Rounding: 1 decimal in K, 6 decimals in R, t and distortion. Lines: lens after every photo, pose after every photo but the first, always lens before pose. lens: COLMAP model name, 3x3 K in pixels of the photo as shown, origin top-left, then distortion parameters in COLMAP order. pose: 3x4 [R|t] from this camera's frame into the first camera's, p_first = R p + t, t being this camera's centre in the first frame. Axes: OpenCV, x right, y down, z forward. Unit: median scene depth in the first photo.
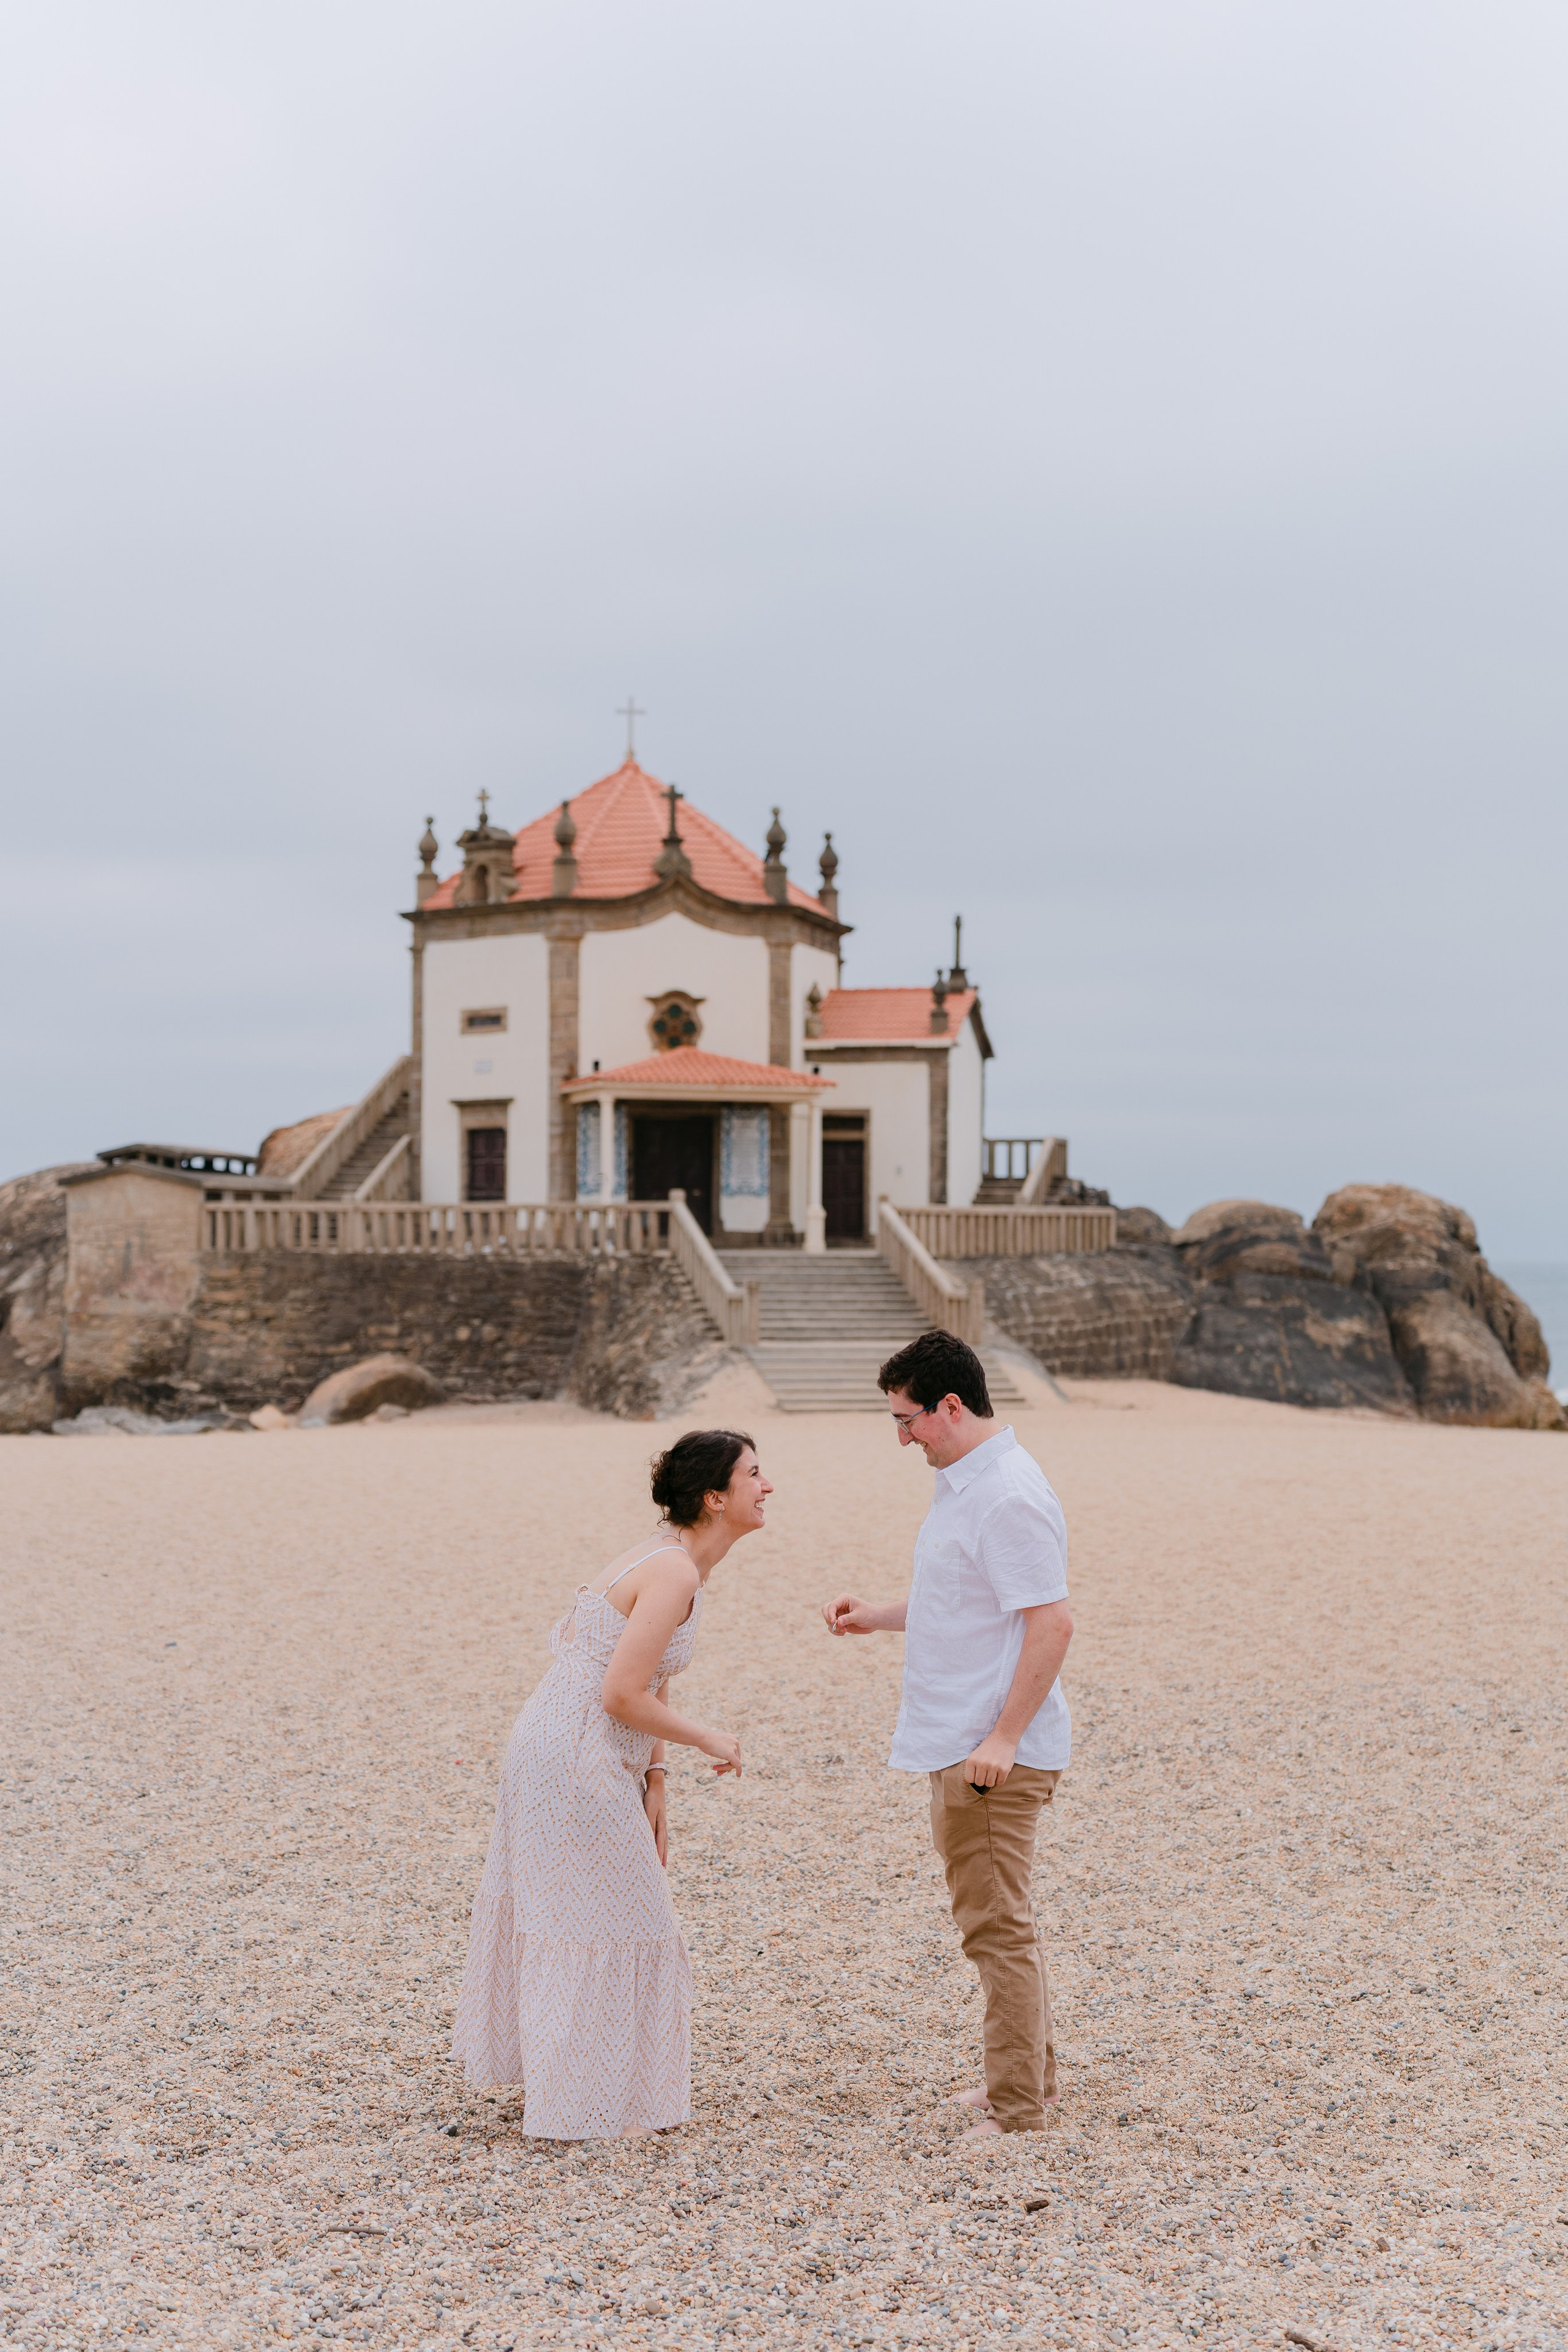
lens RADIAL K [[3356.5, 0, 770.3], [0, 3356.5, 1143.8], [0, 0, 1]] dist [0.006869, 0.000000]
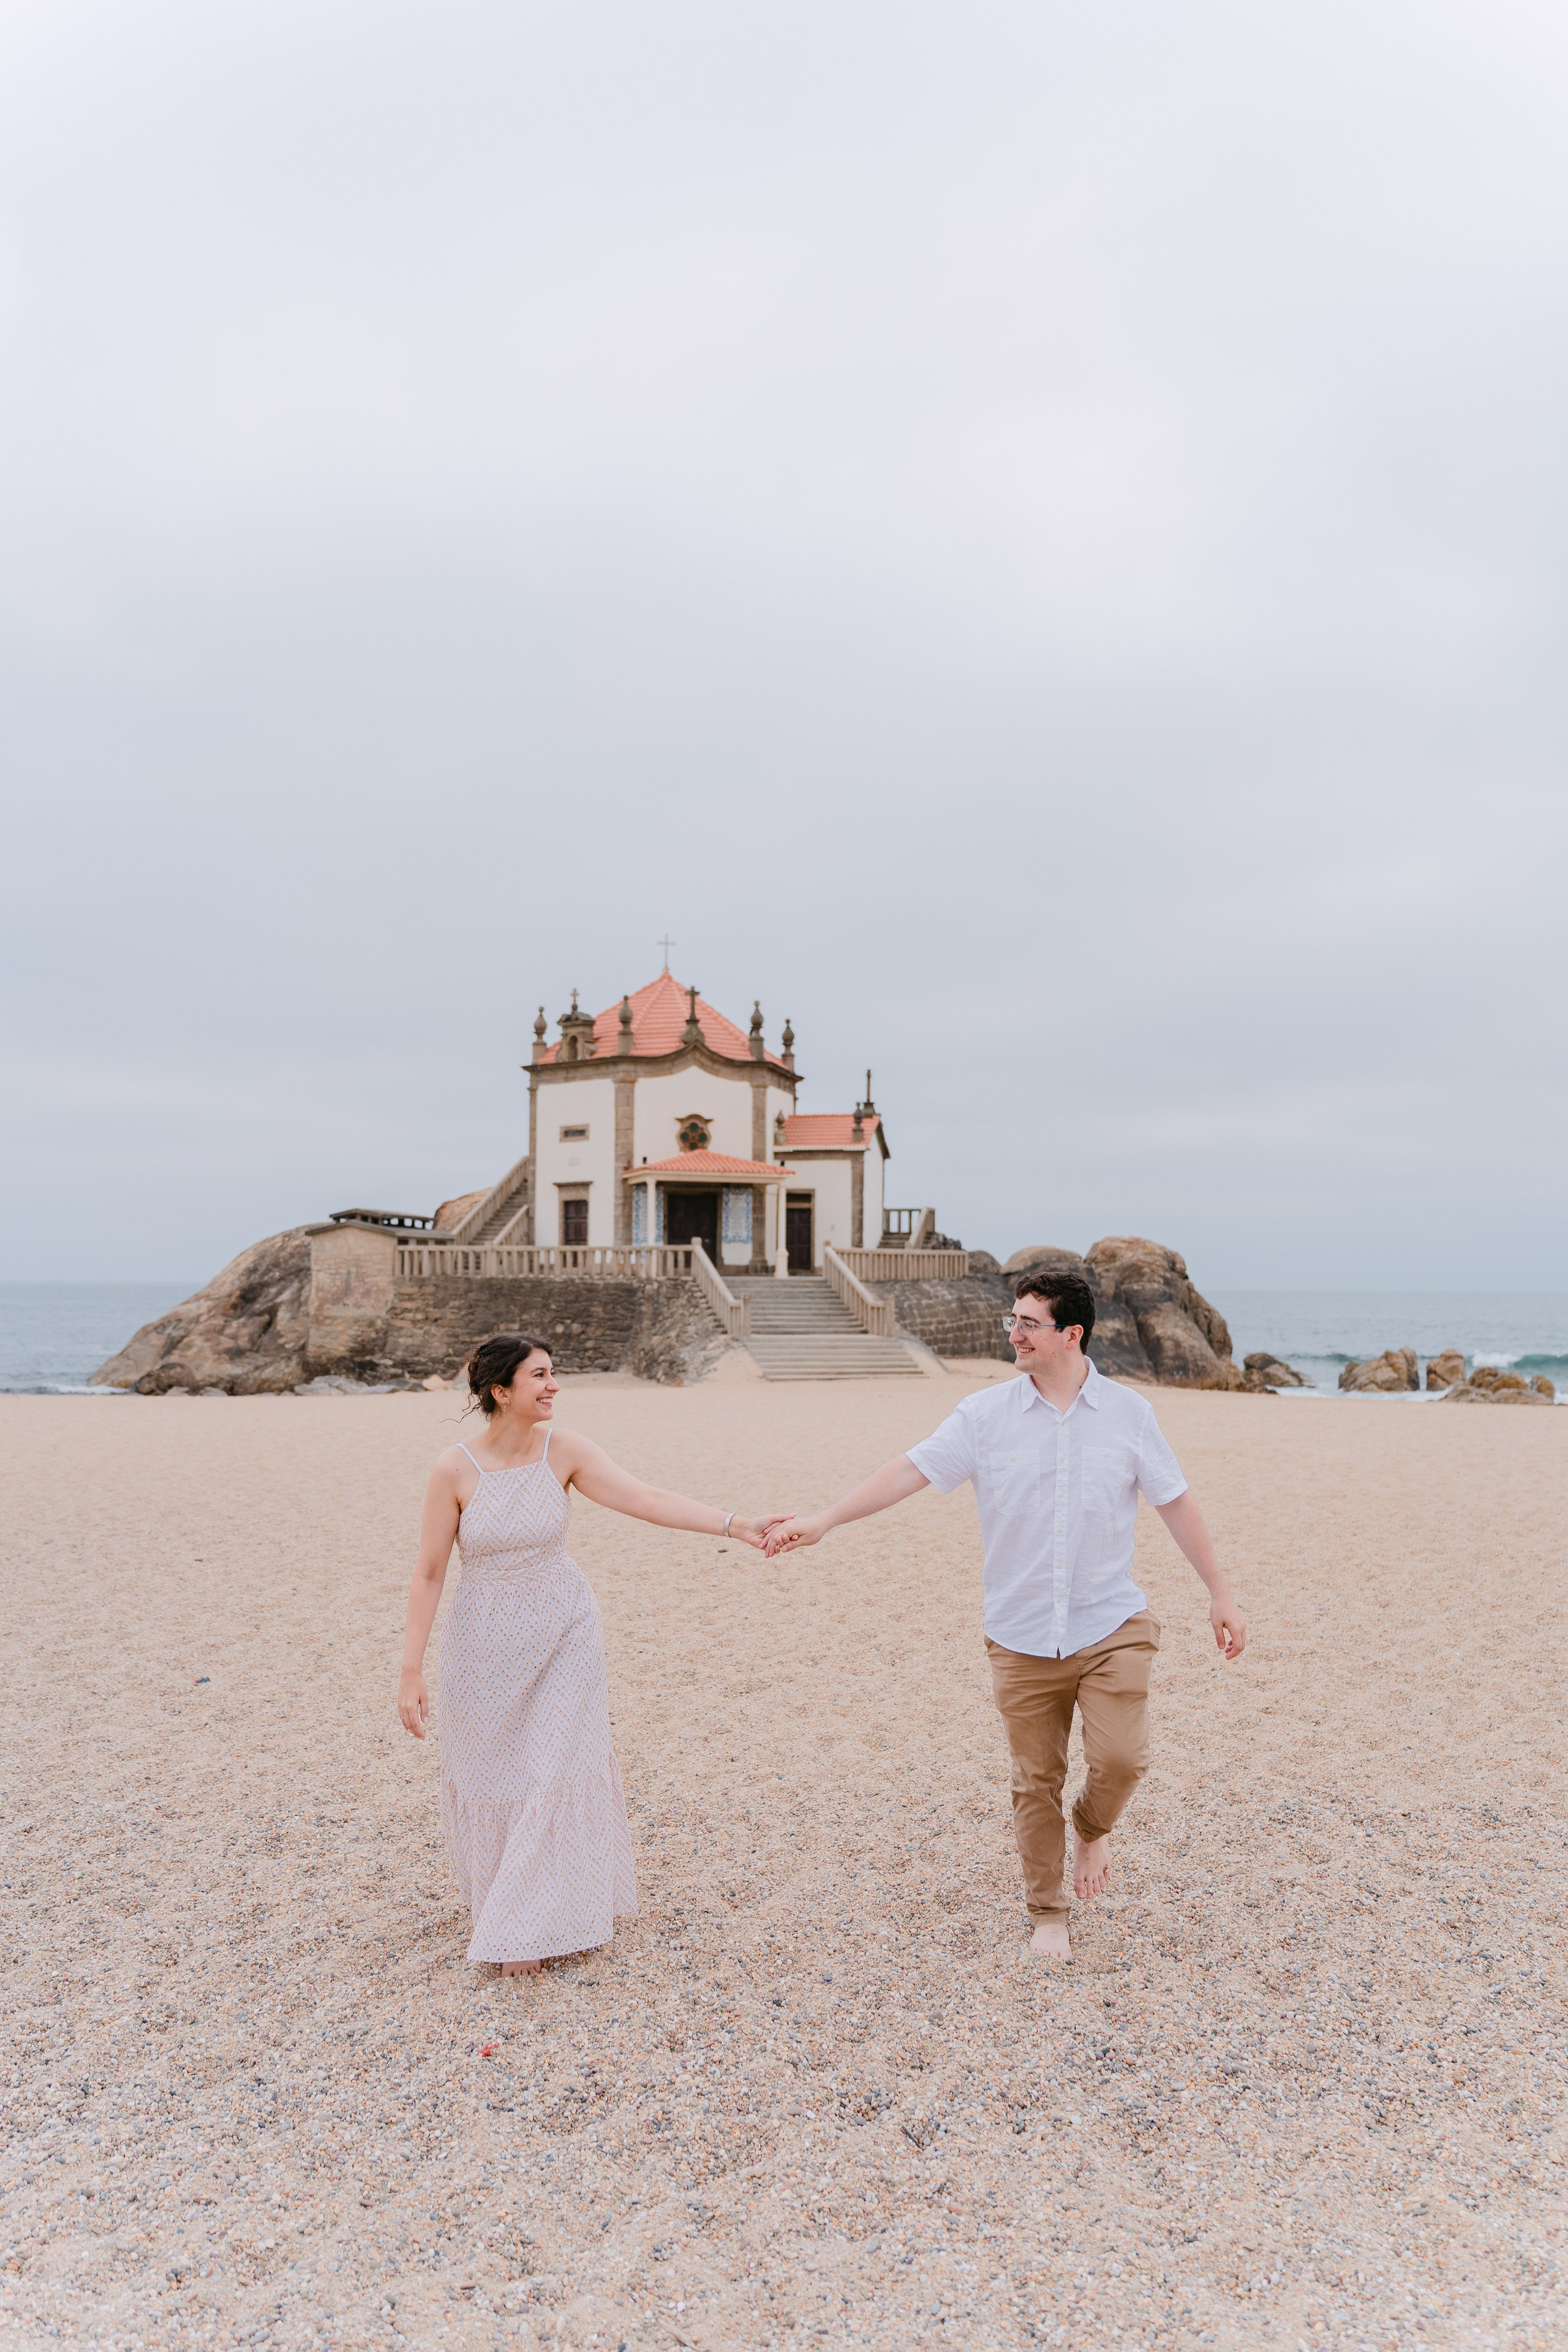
lens RADIAL K [[1883.7, 0, 773.1], [0, 1883.7, 1164.1], [0, 0, 1]] dist [-0.006454, 0.010546]
pose [[0.999789, 0.002741, 0.020378, -0.008939], [-0.002118, 0.999531, -0.030551, 0.005475], [-0.020452, 0.030501, 0.999325, 0.103104]]
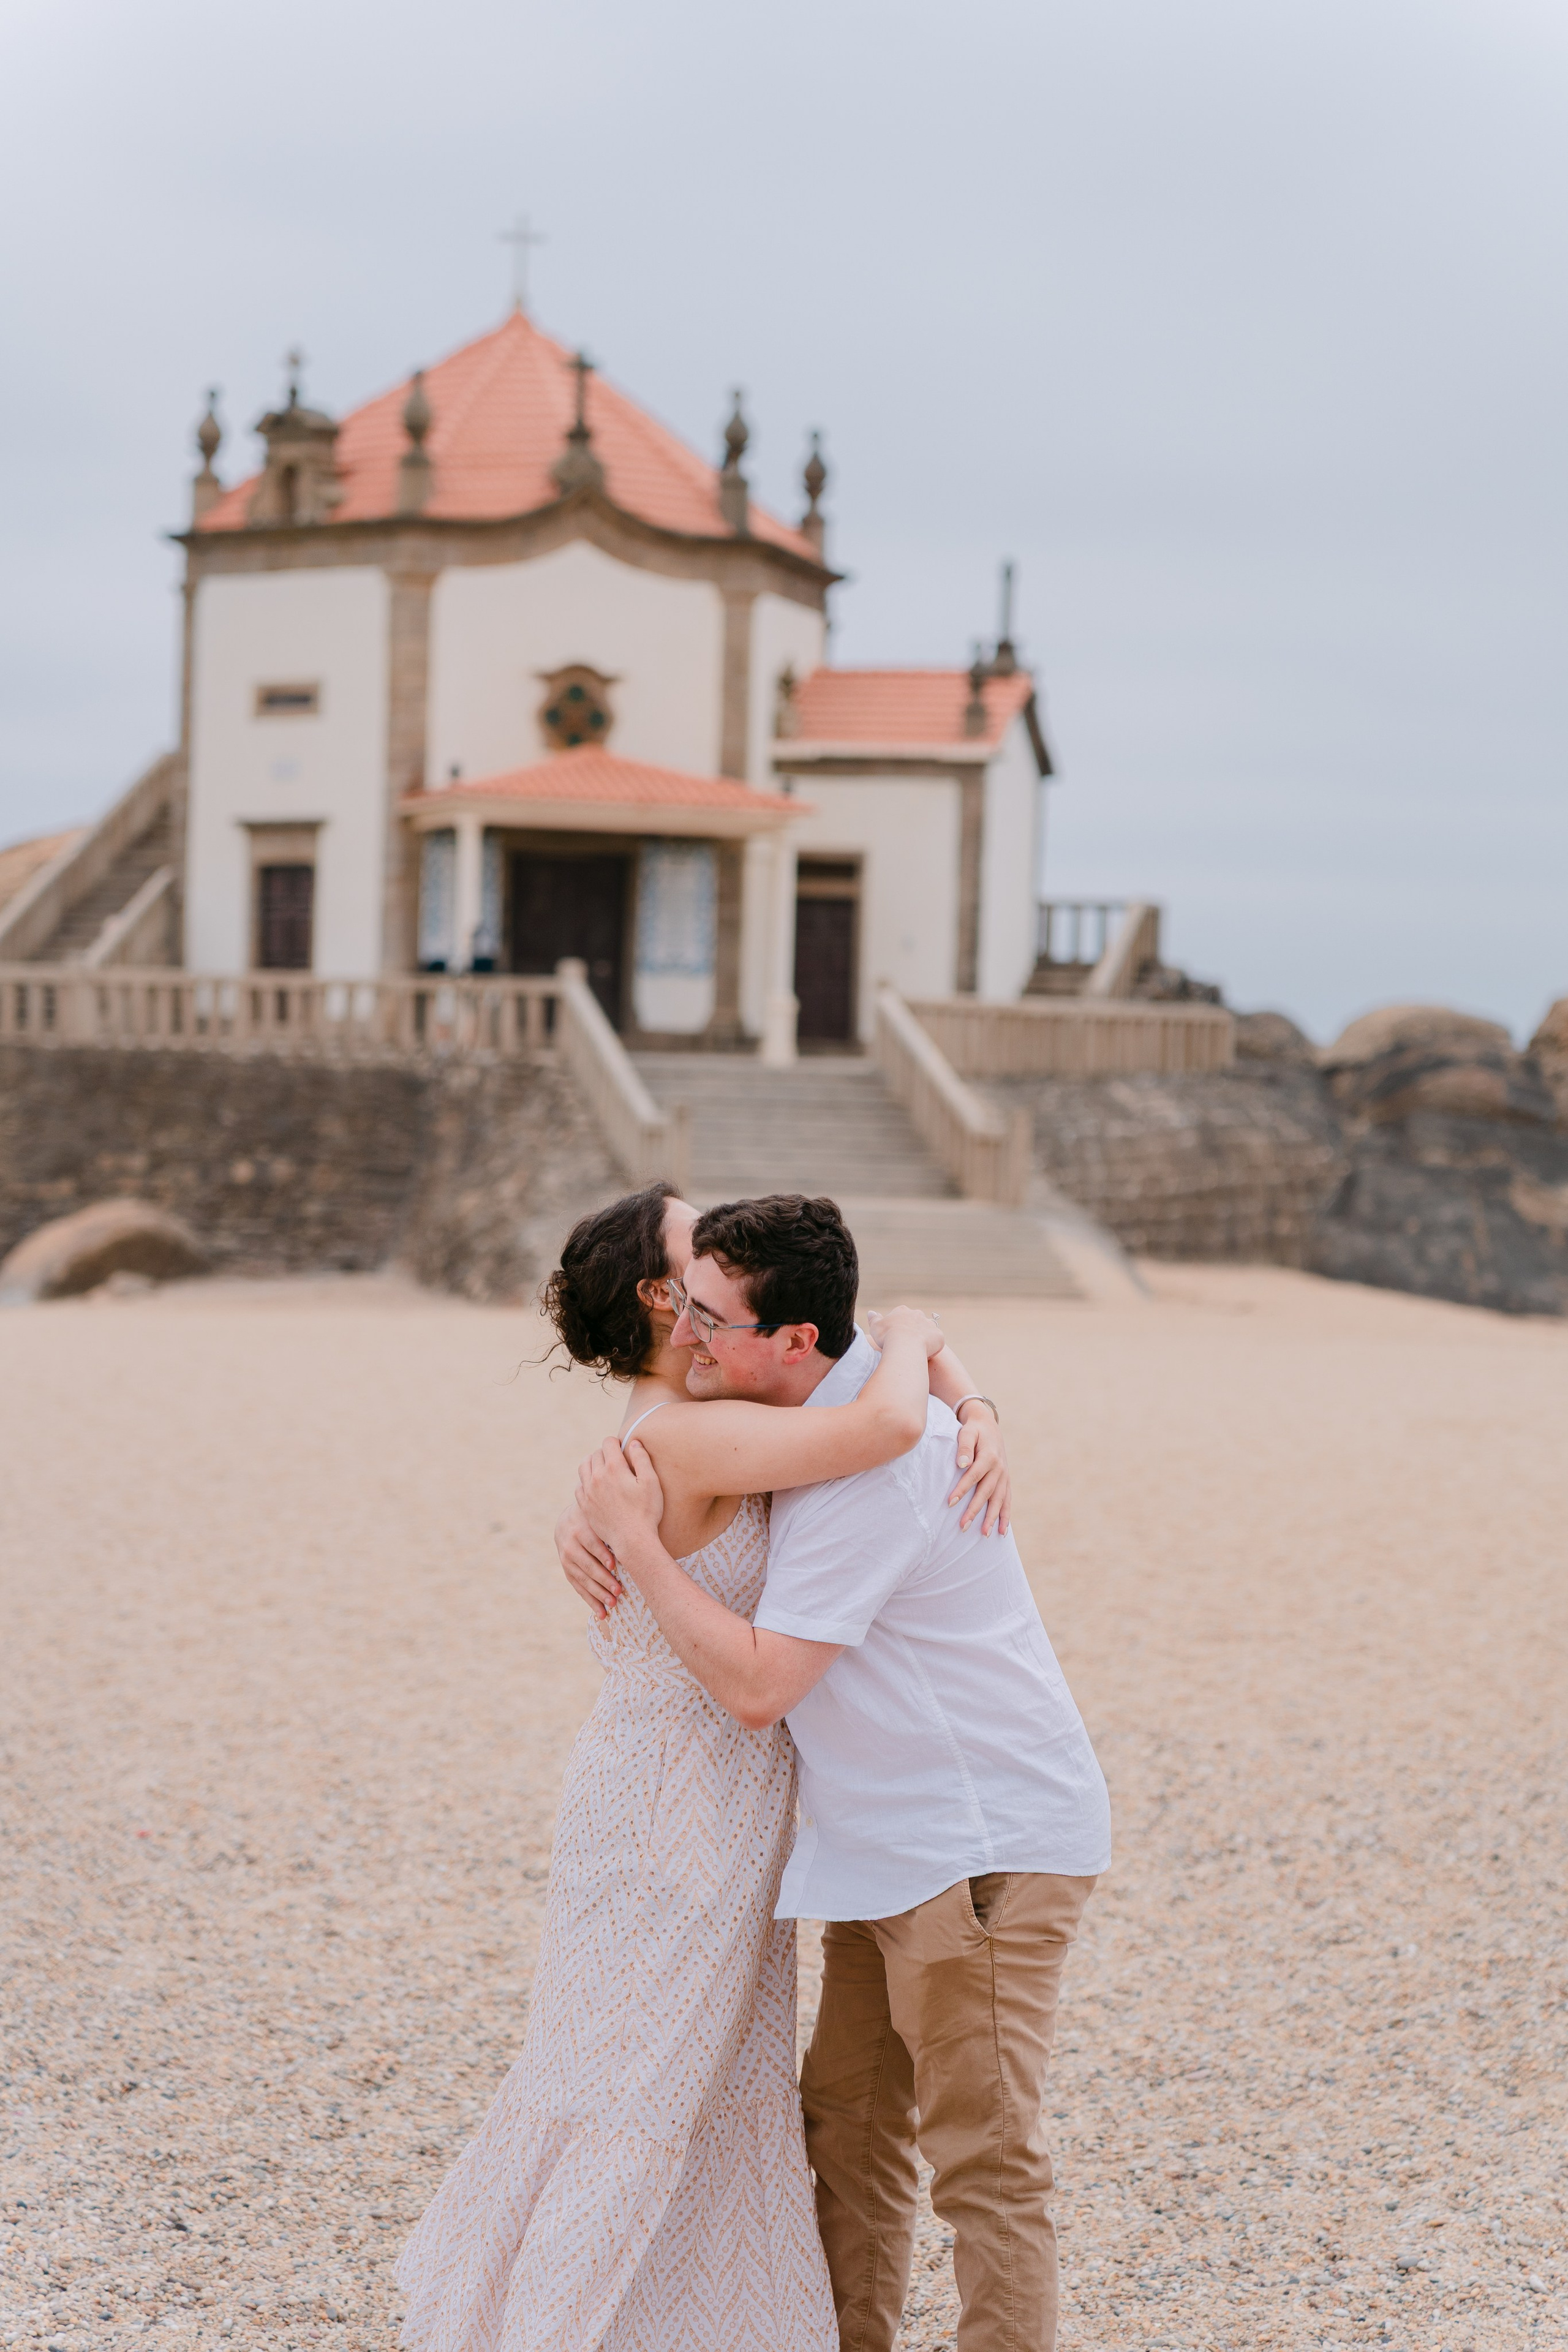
lens RADIAL K [[4999.8, 0, 766.3], [0, 4999.8, 1086.0], [0, 0, 1]] dist [0.020070, 0.000000]
pose [[0.999585, 0.027136, 0.009715, 0.001542], [-0.027466, 0.998987, 0.035645, 0.001560], [-0.008738, -0.035897, 0.999317, 0.012624]]
